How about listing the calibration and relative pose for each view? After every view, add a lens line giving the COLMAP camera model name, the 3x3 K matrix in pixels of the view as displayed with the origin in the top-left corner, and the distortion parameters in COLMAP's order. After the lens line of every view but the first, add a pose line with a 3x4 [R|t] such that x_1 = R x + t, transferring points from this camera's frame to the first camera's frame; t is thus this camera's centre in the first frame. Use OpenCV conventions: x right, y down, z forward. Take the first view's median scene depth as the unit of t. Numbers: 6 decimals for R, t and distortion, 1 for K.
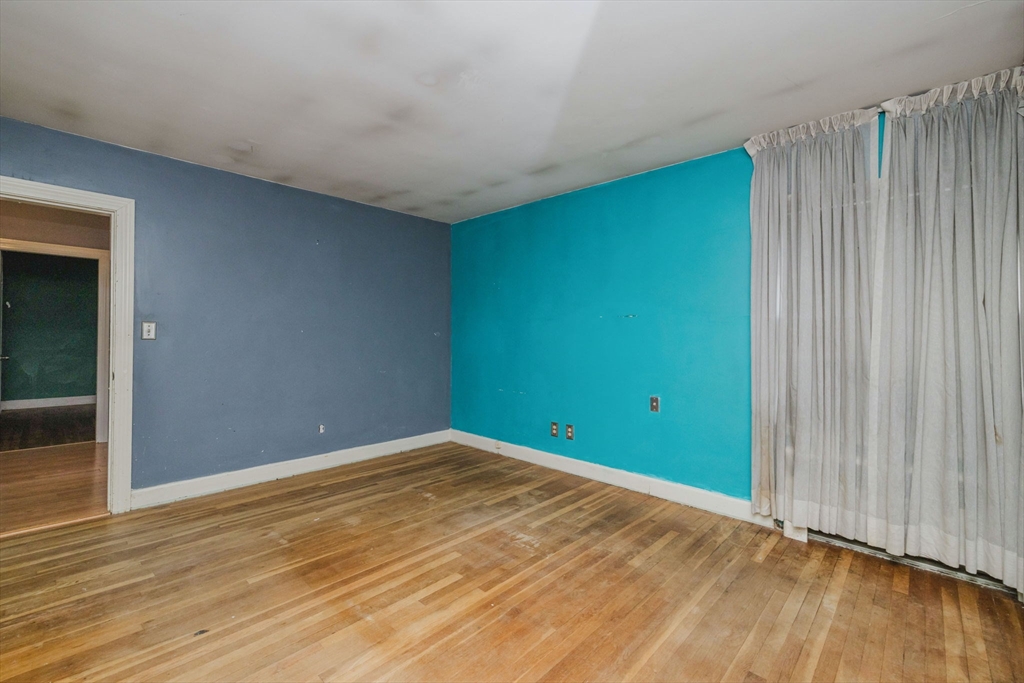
lens RADIAL K [[432.7, 0, 512.2], [0, 432.7, 337.2], [0, 0, 1]] dist [0.000298, 0.000177]
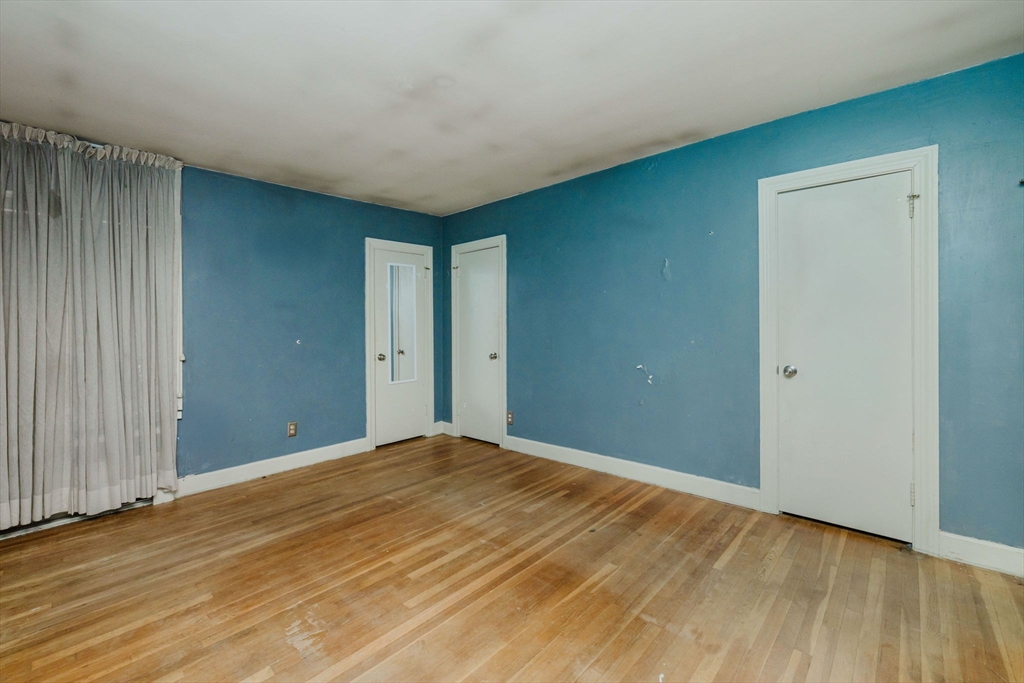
lens RADIAL K [[432.7, 0, 511.5], [0, 432.7, 332.6], [0, 0, 1]] dist [0.000298, 0.000177]
pose [[-0.999867, 0.006936, -0.014769, -0.344949], [0.006738, 0.999888, 0.013374, -0.014578], [0.014860, 0.013272, -0.999801, 2.001601]]
